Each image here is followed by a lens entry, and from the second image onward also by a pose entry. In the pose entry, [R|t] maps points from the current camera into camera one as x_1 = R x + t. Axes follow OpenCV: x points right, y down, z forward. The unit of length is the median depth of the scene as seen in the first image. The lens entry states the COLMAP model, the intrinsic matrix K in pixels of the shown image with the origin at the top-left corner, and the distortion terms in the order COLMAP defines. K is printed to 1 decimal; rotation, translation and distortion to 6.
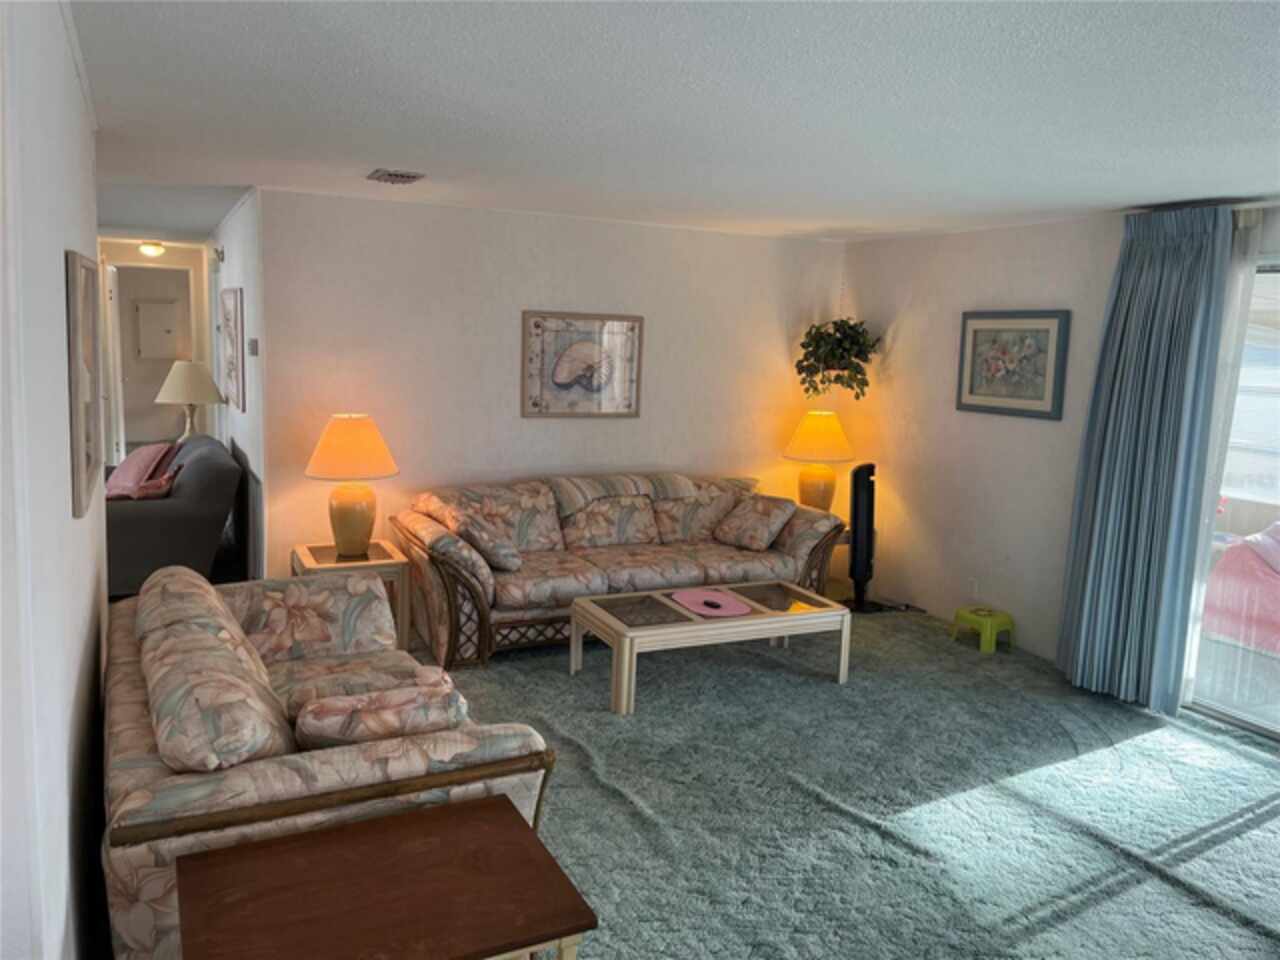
lens RADIAL K [[972.3, 0, 638.2], [0, 972.3, 472.8], [0, 0, 1]] dist [0.065141, -0.089028]
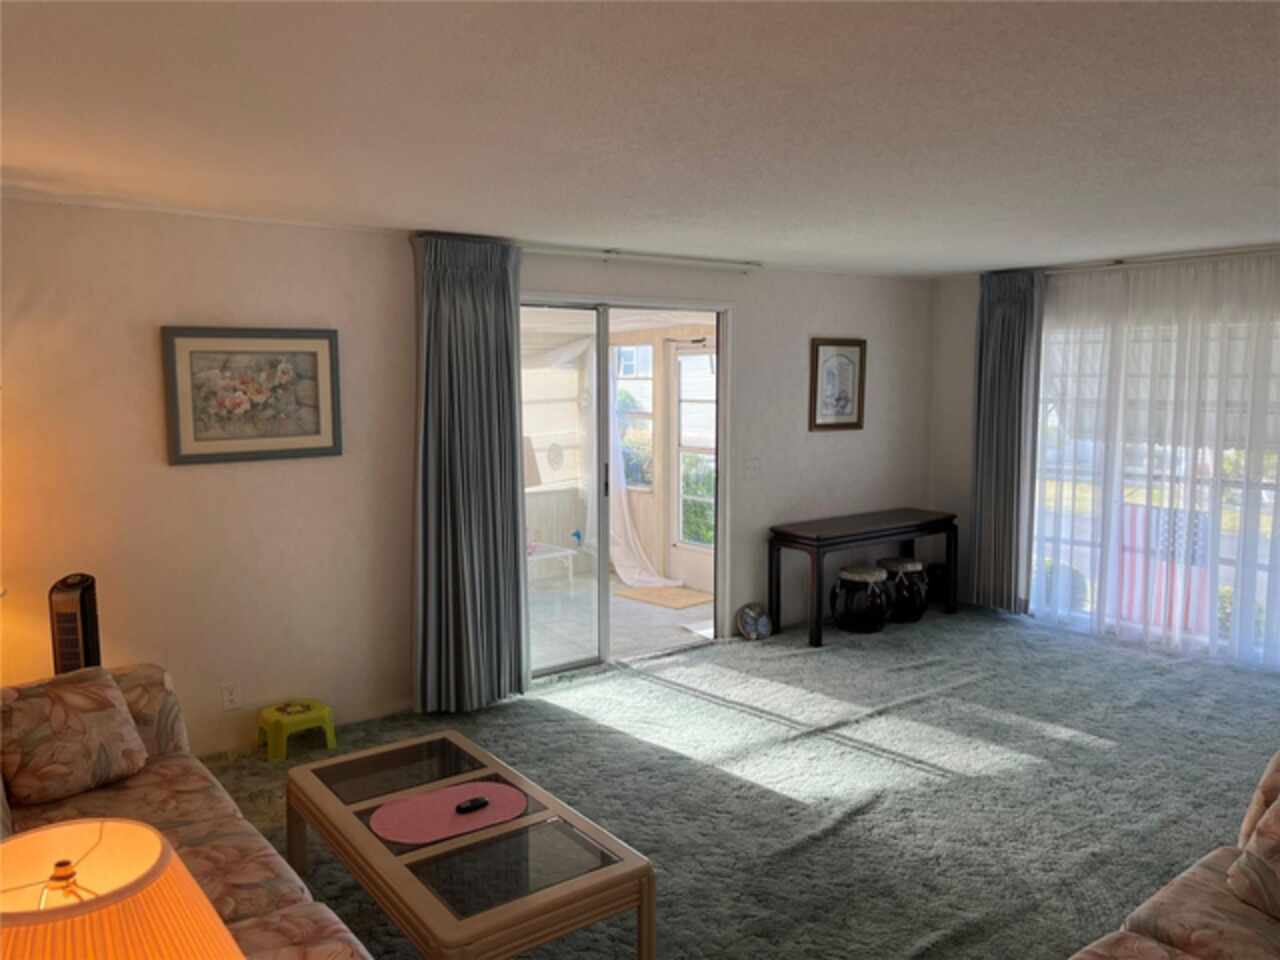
lens RADIAL K [[972.3, 0, 632.6], [0, 972.3, 487.9], [0, 0, 1]] dist [0.065141, -0.089028]
pose [[-0.180196, -0.148028, 0.972429, -0.571474], [0.135667, 0.975423, 0.173623, -0.170456], [-0.974230, 0.163213, -0.155685, 1.068726]]
